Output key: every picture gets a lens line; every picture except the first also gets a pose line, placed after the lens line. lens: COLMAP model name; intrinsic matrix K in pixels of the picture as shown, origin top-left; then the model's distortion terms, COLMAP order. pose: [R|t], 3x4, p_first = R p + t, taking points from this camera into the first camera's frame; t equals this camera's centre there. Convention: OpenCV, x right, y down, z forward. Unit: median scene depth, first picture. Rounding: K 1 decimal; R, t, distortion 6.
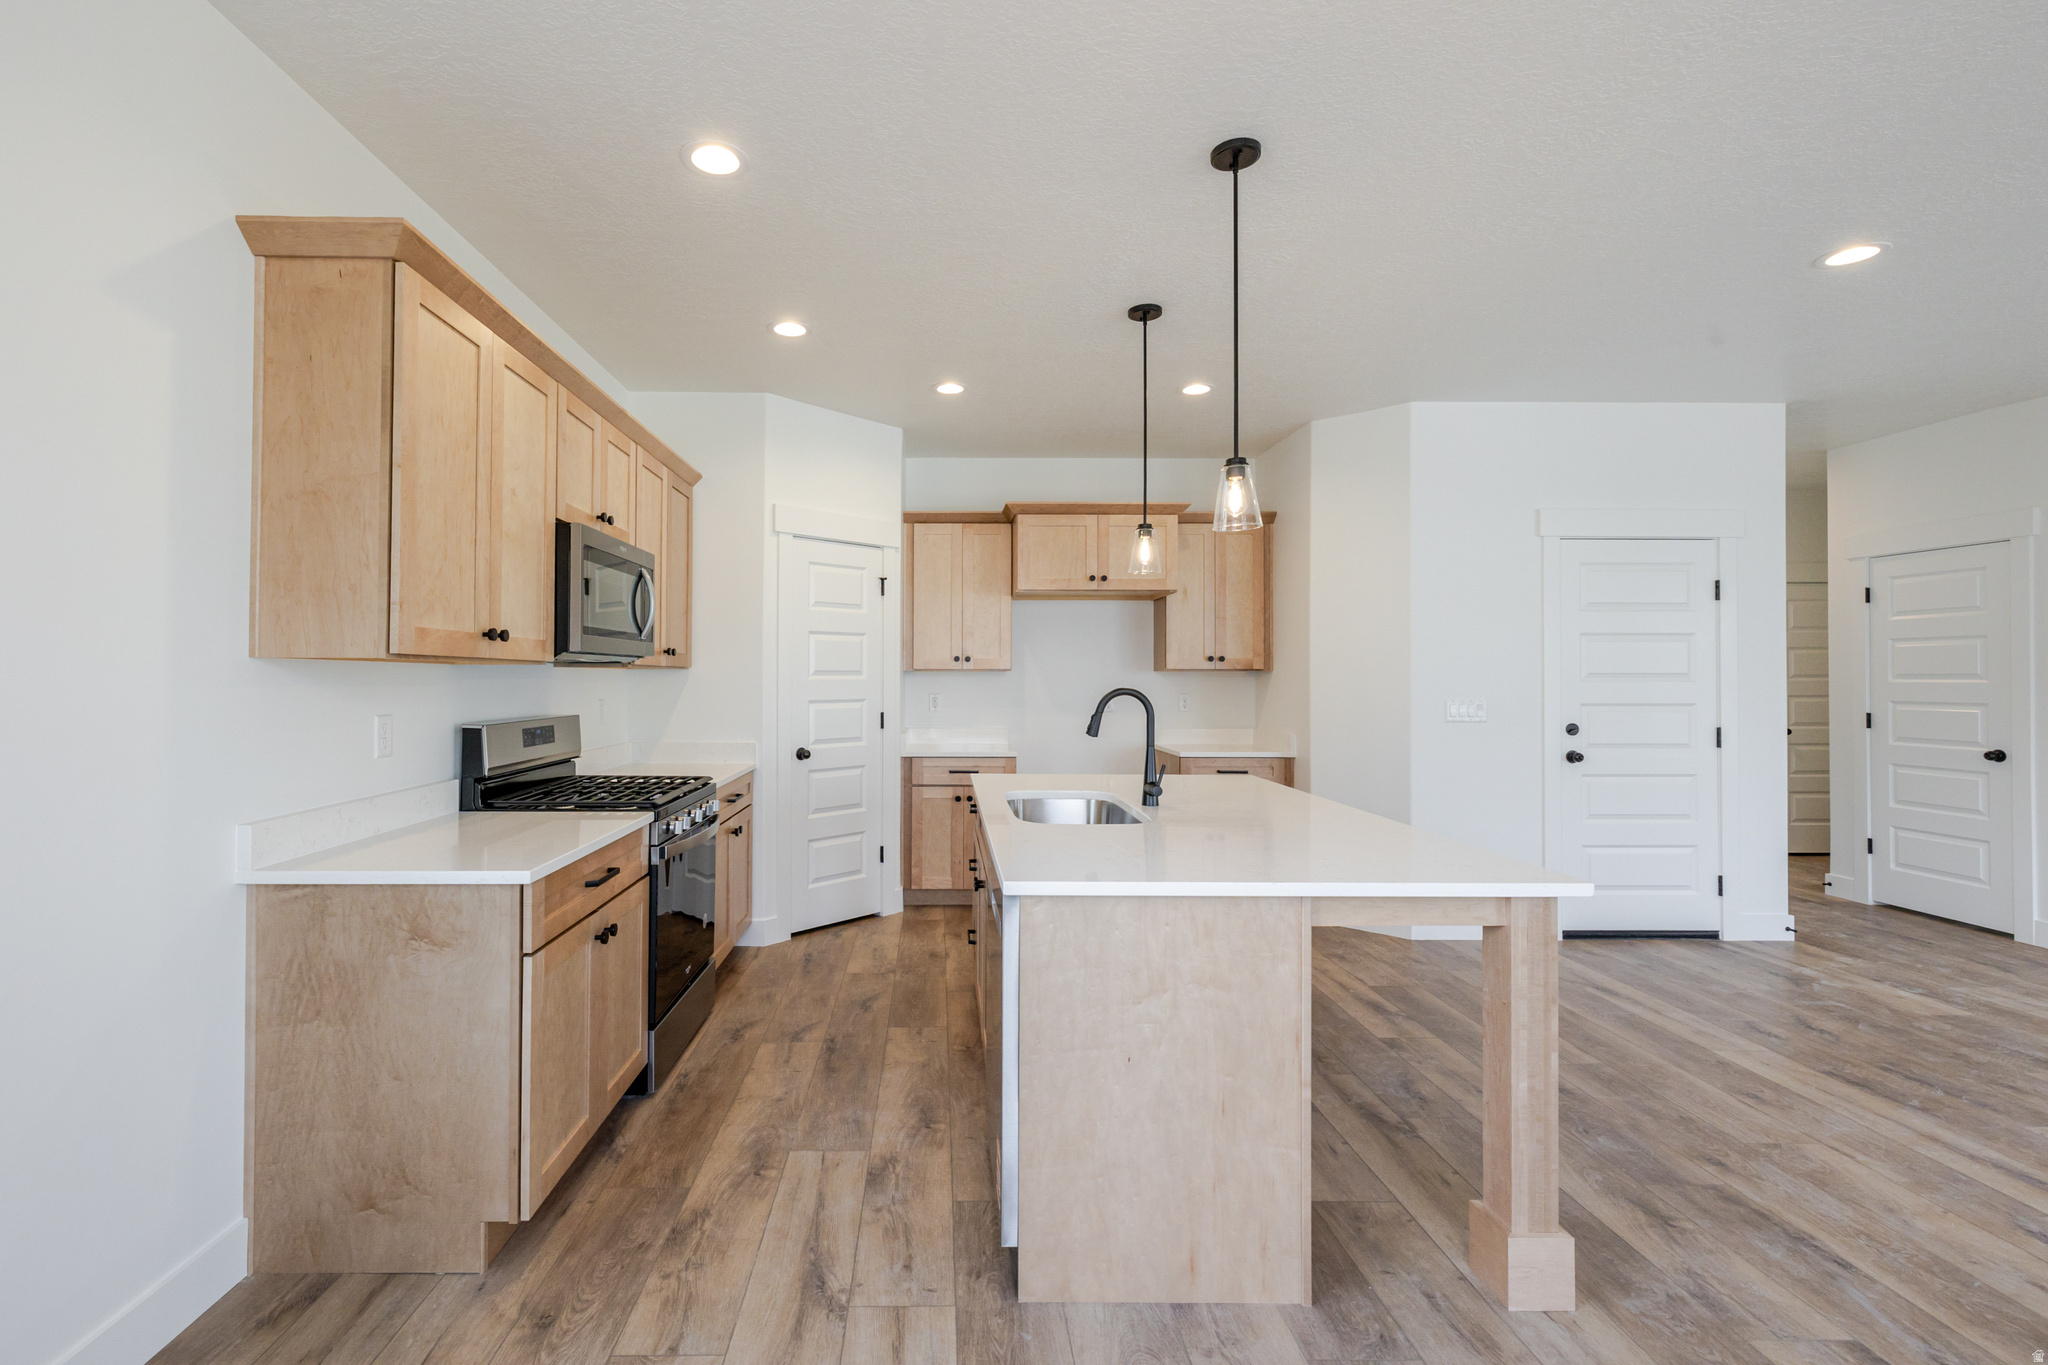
lens RADIAL K [[899.7, 0, 954.0], [0, 899.7, 664.7], [0, 0, 1]] dist [0.005044, -0.001552]
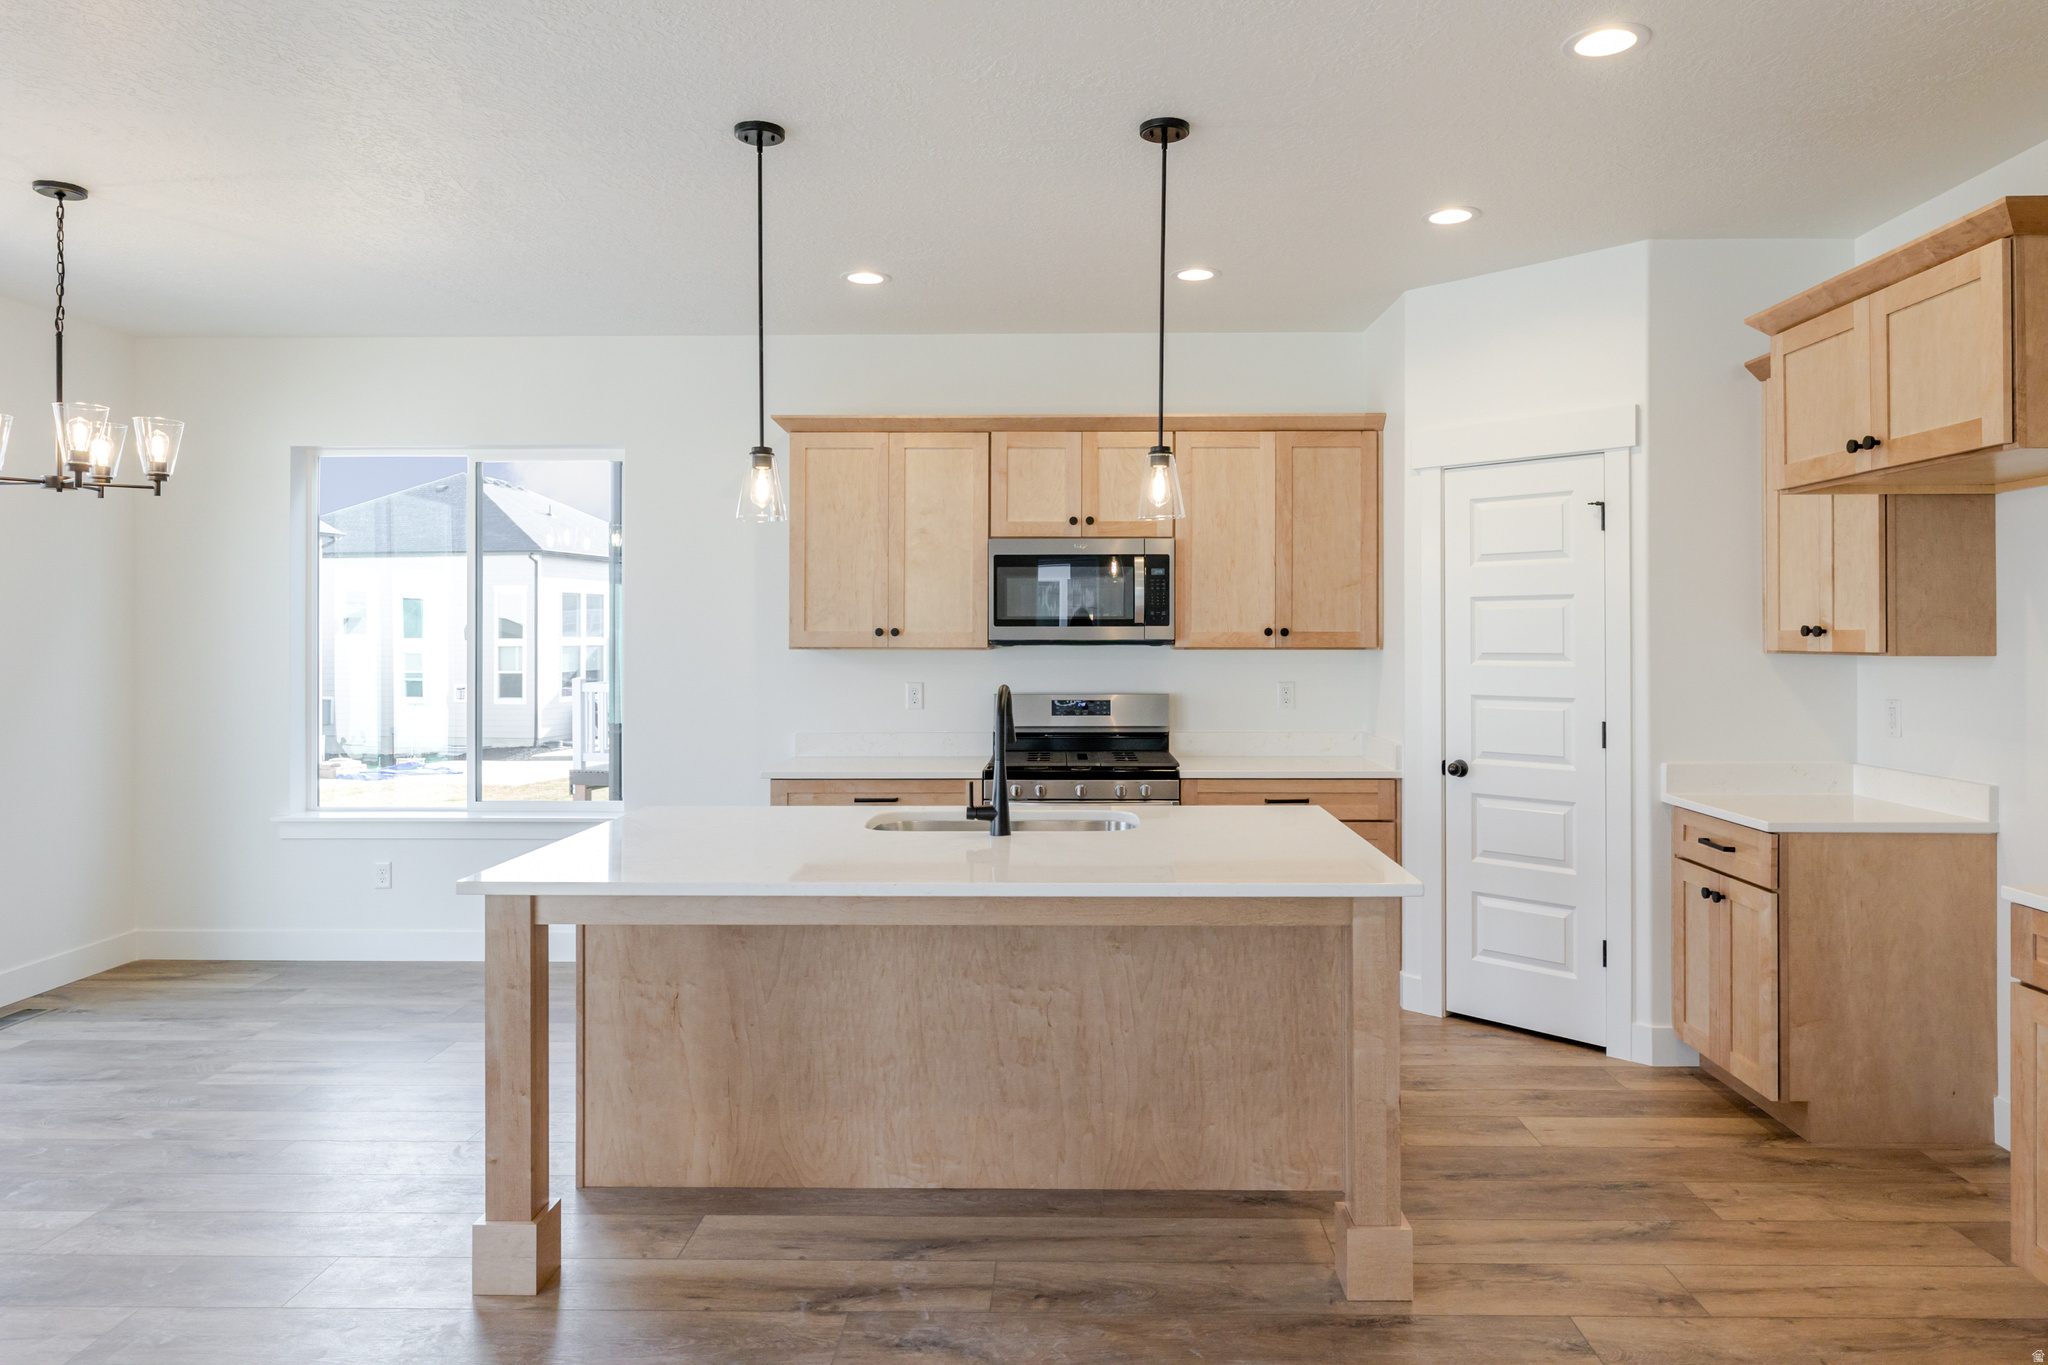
lens RADIAL K [[1305.2, 0, 1037.0], [0, 1305.2, 644.2], [0, 0, 1]] dist [0.000563, -0.002474]
pose [[-0.040477, 0.005036, -0.999168, 1.028724], [0.017875, 0.999831, 0.004315, -0.012656], [0.999021, -0.017685, -0.040560, 0.820495]]
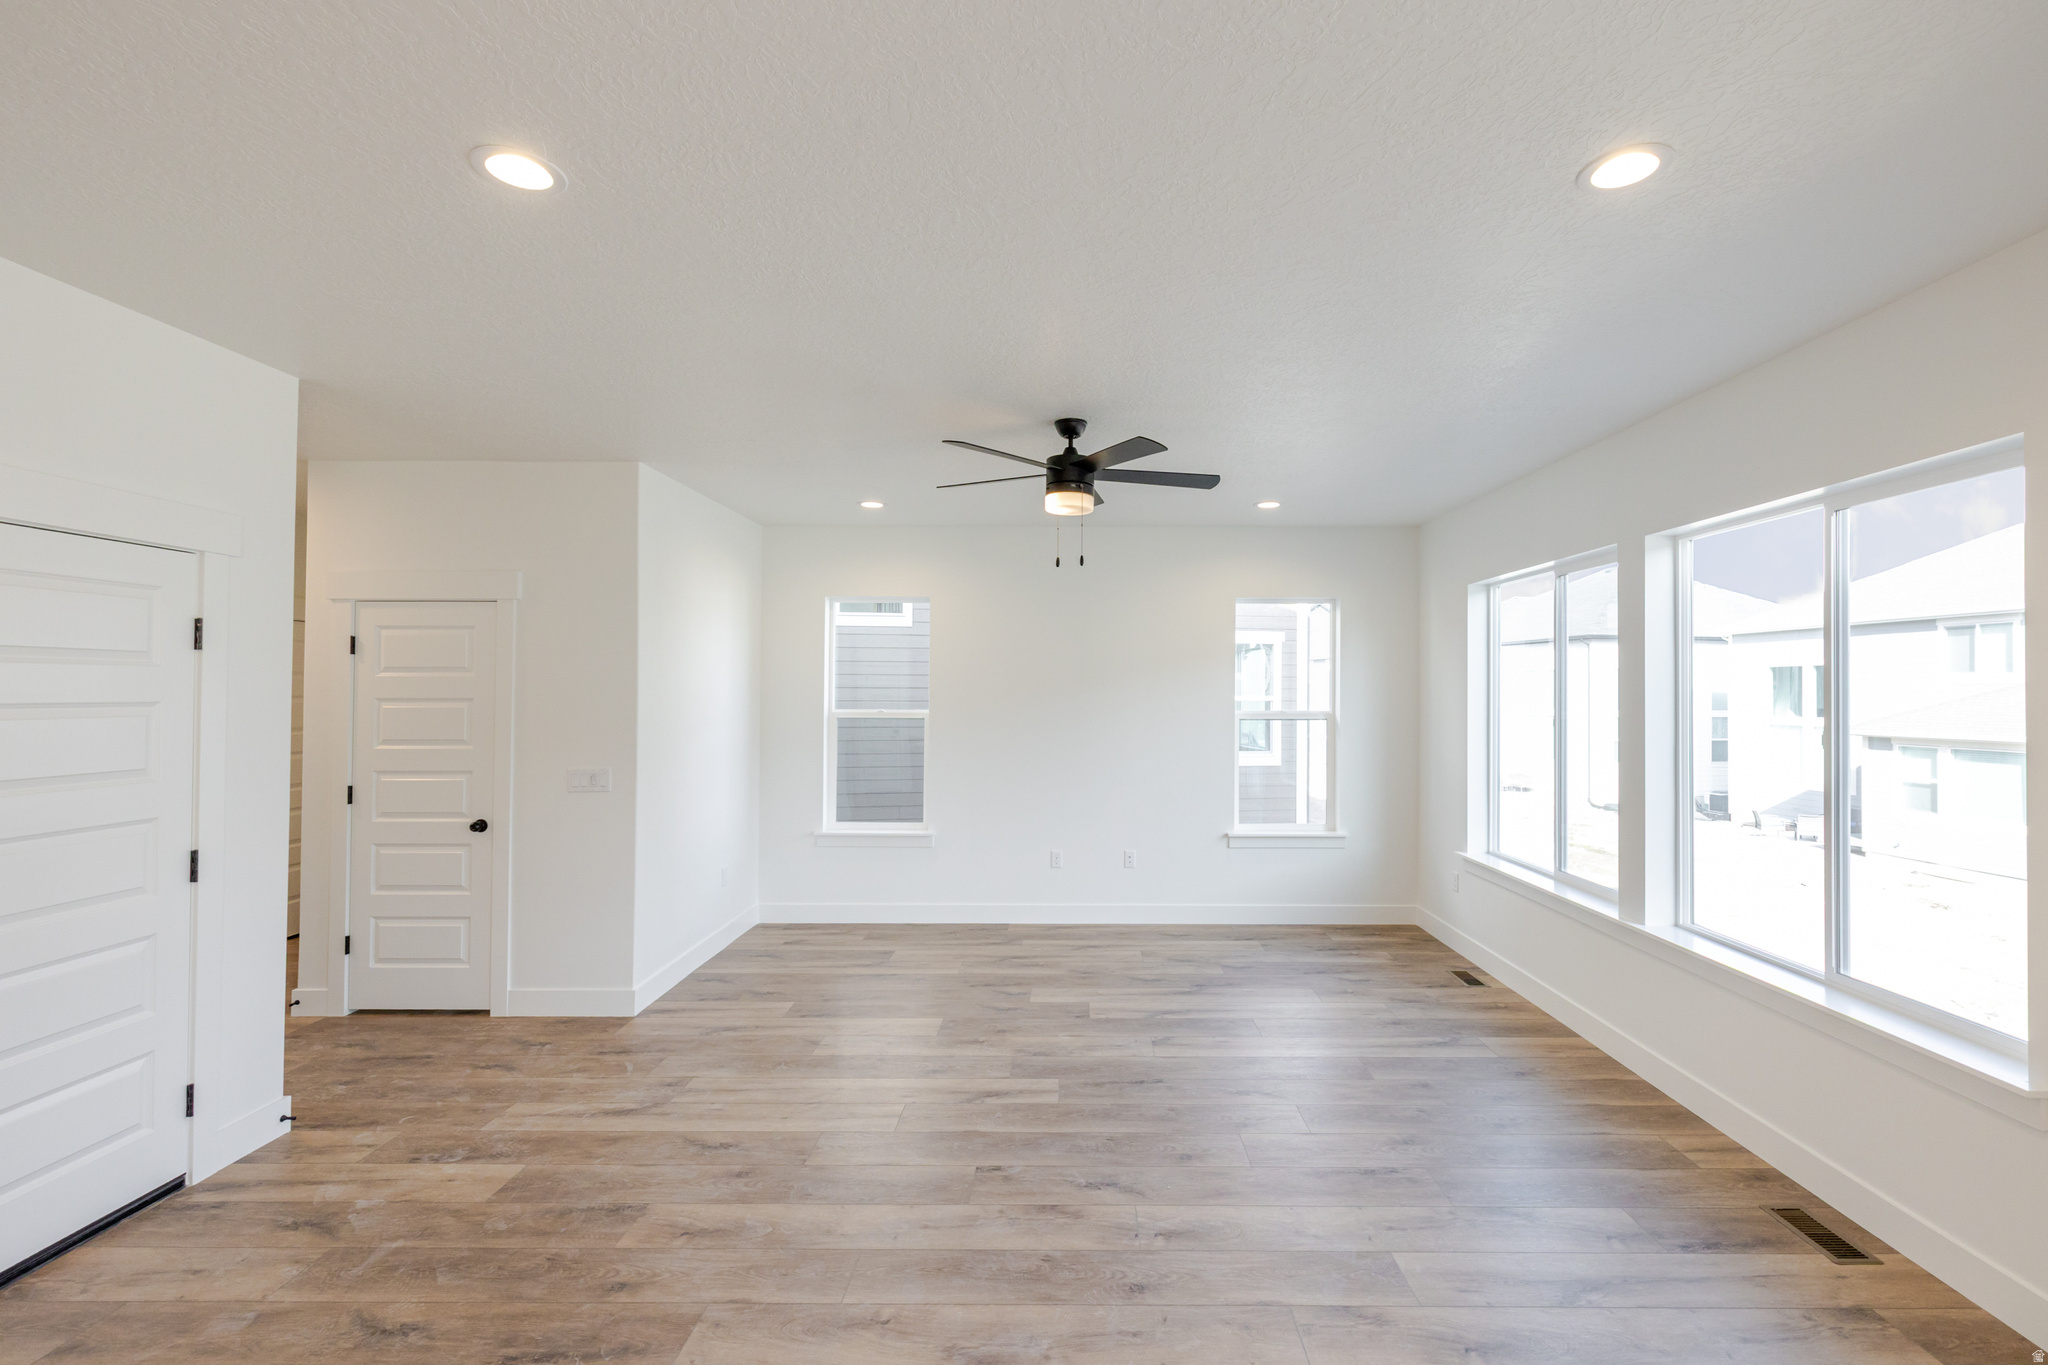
lens RADIAL K [[899.7, 0, 1063.6], [0, 899.7, 675.2], [0, 0, 1]] dist [0.005044, -0.001552]
pose [[0.019202, 0.013236, 0.999728, 0.256126], [-0.016948, 0.999773, -0.012911, -0.065512], [-0.999672, -0.016695, 0.019422, 0.437312]]
